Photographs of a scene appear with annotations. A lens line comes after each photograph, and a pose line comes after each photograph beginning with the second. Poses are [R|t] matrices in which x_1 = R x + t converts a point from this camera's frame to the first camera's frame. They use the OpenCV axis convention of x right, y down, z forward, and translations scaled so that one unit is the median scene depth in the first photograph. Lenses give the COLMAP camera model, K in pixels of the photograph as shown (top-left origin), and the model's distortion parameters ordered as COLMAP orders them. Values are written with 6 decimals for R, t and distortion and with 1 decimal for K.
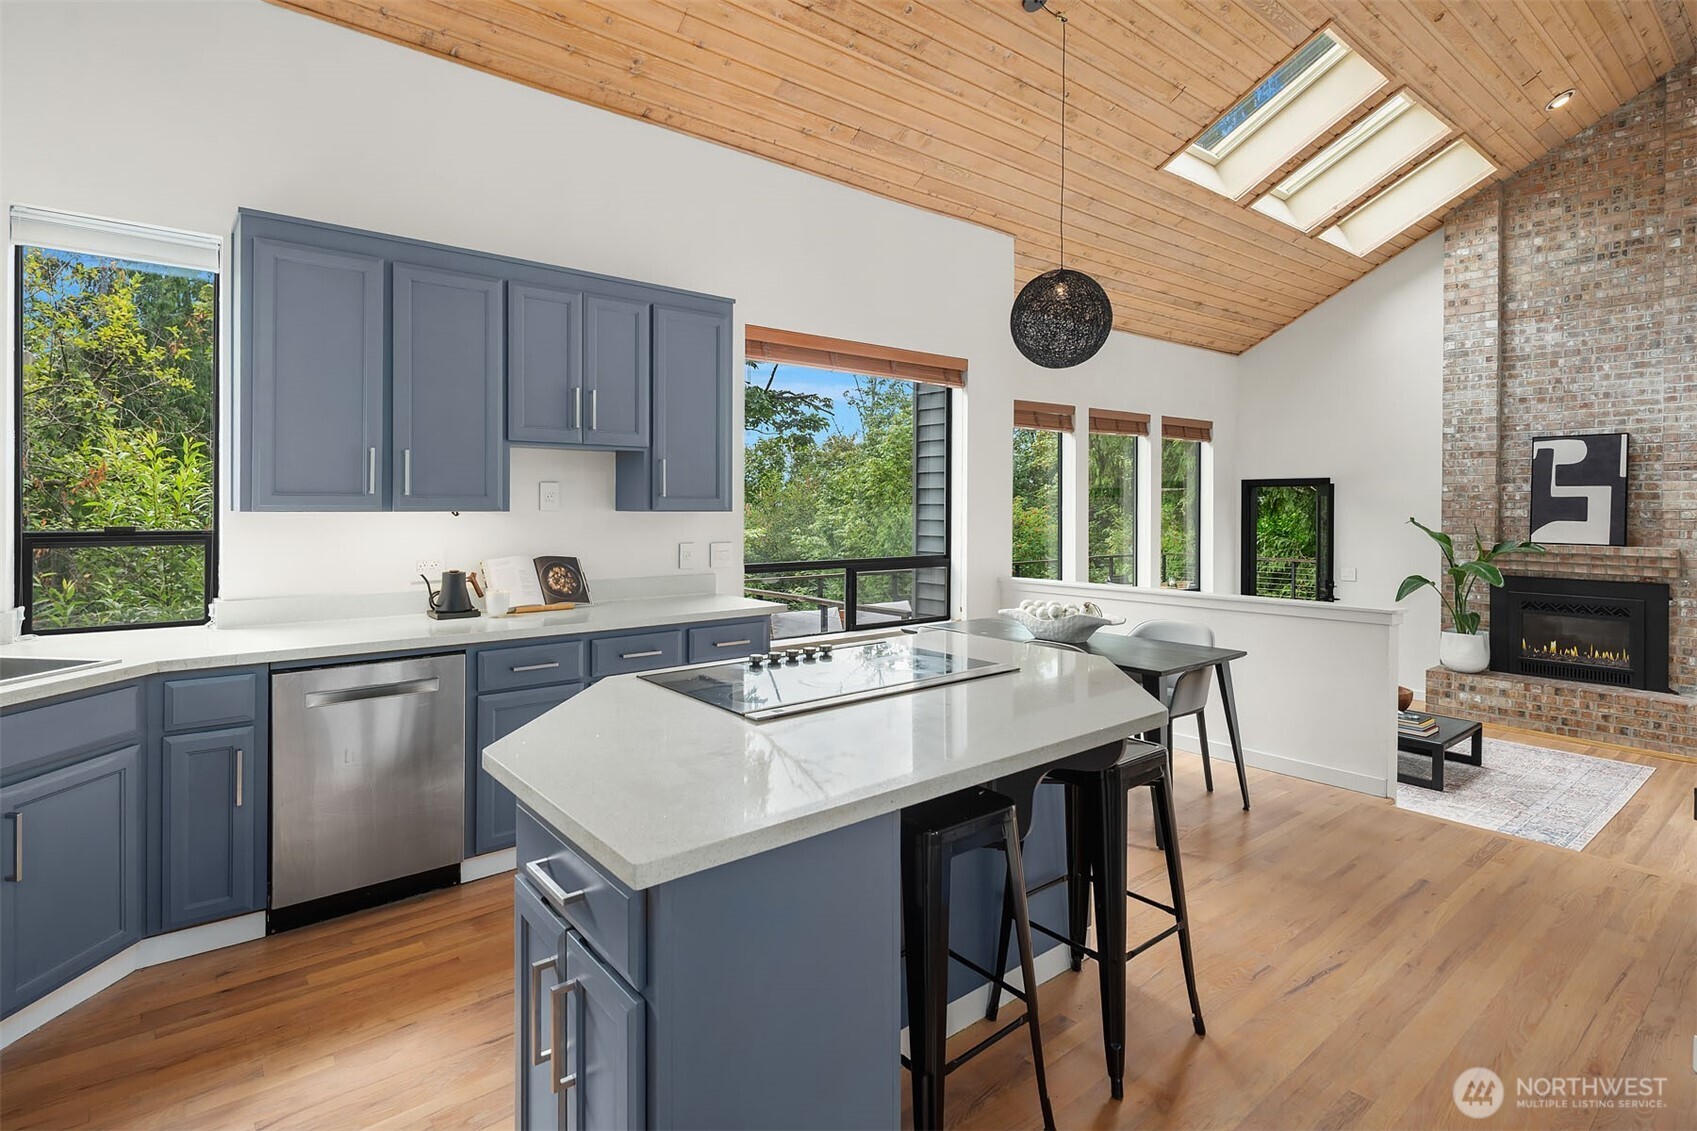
lens RADIAL K [[844.3, 0, 827.6], [0, 844.3, 522.8], [0, 0, 1]] dist [0.009836, -0.005492]
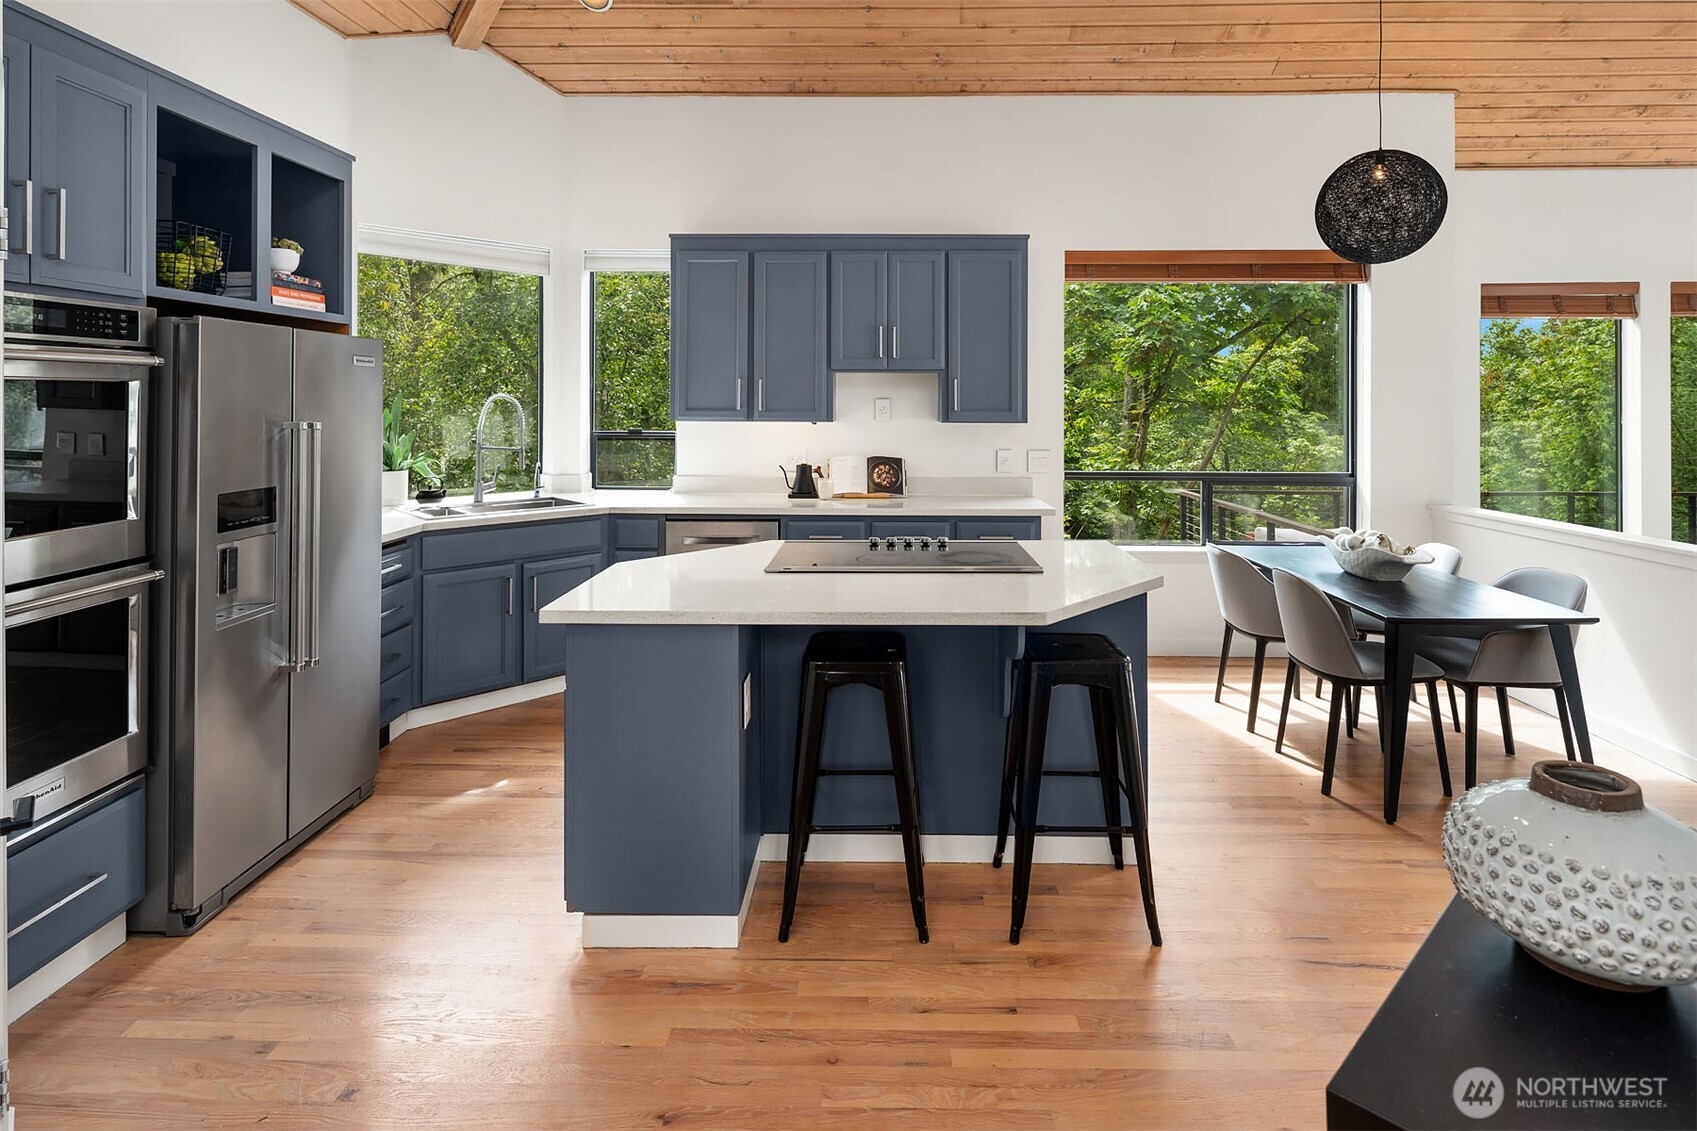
lens RADIAL K [[844.3, 0, 869.9], [0, 844.3, 429.5], [0, 0, 1]] dist [0.009836, -0.005492]
pose [[0.767412, 0.019749, -0.640849, 0.283724], [-0.015001, 0.999805, 0.012847, -0.010422], [0.640978, -0.000245, 0.767559, -0.000071]]
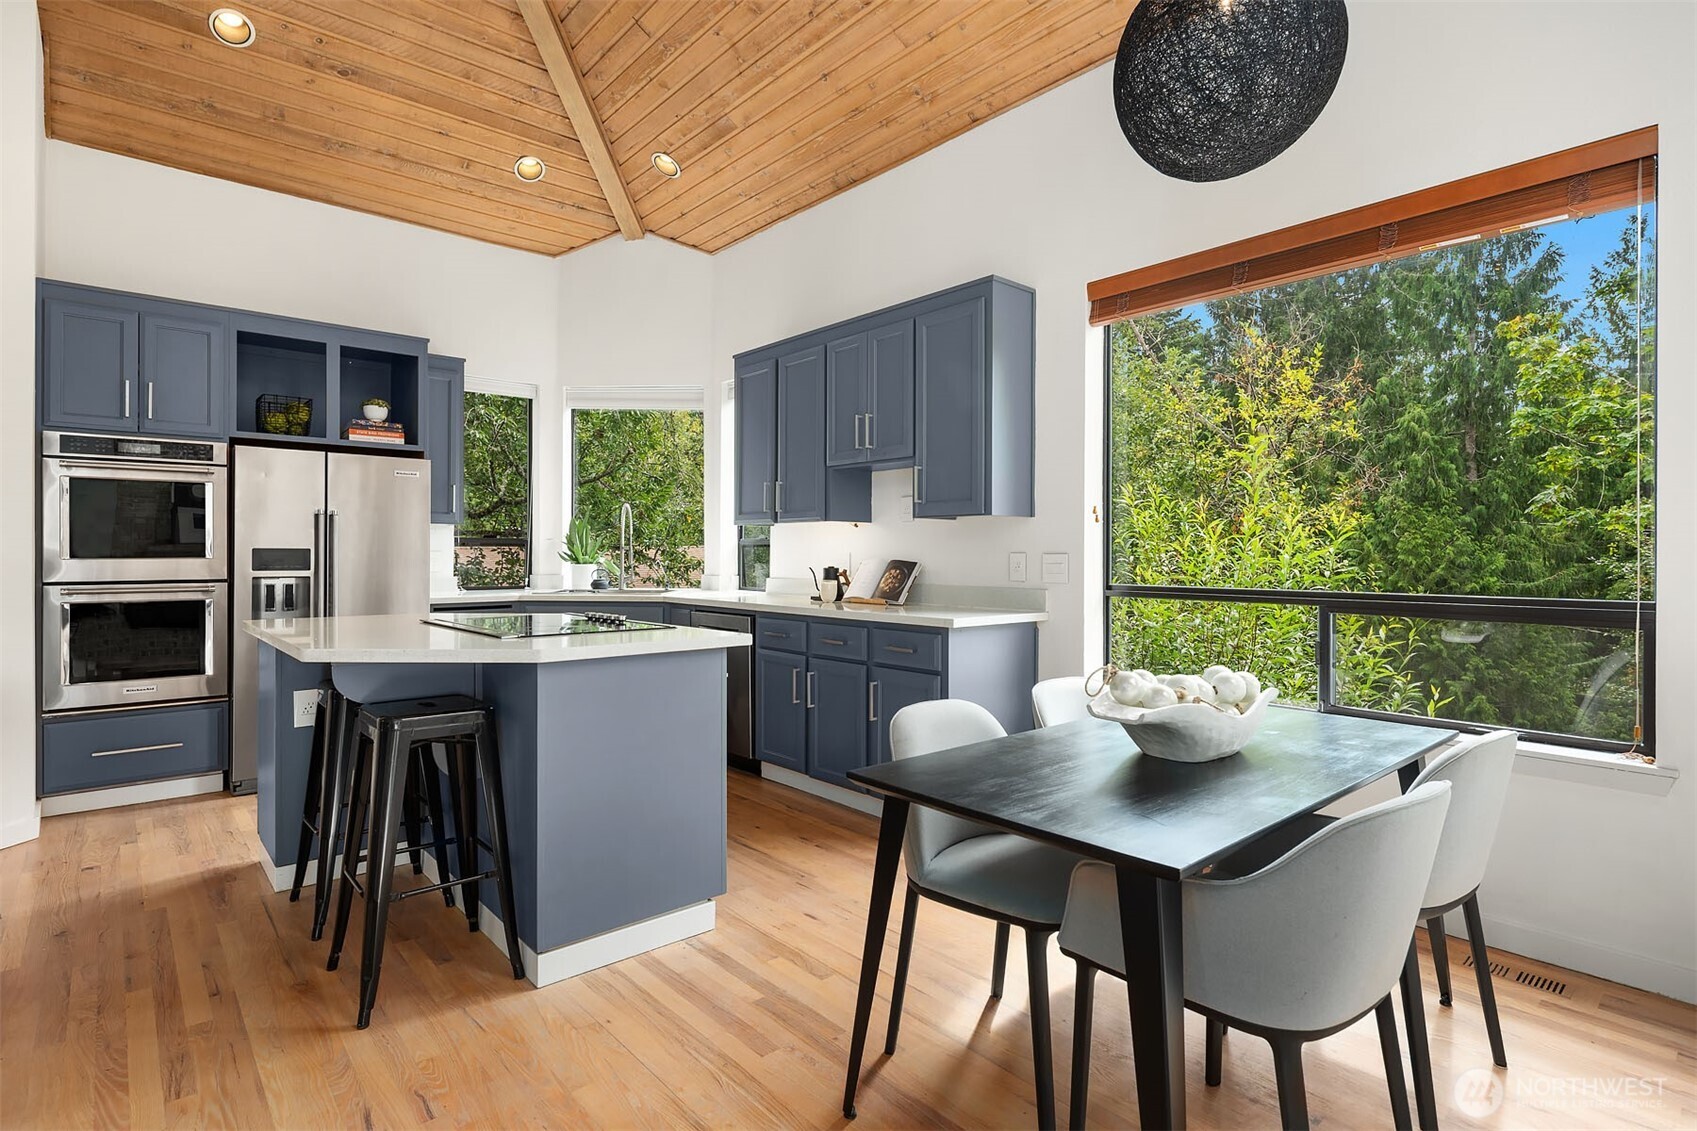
lens RADIAL K [[844.3, 0, 839.8], [0, 844.3, 565.6], [0, 0, 1]] dist [0.009836, -0.005492]
pose [[0.035995, 0.008299, -0.999318, 0.480406], [-0.026072, 0.999633, 0.007362, 0.022935], [0.999012, 0.025789, 0.036198, 0.509311]]
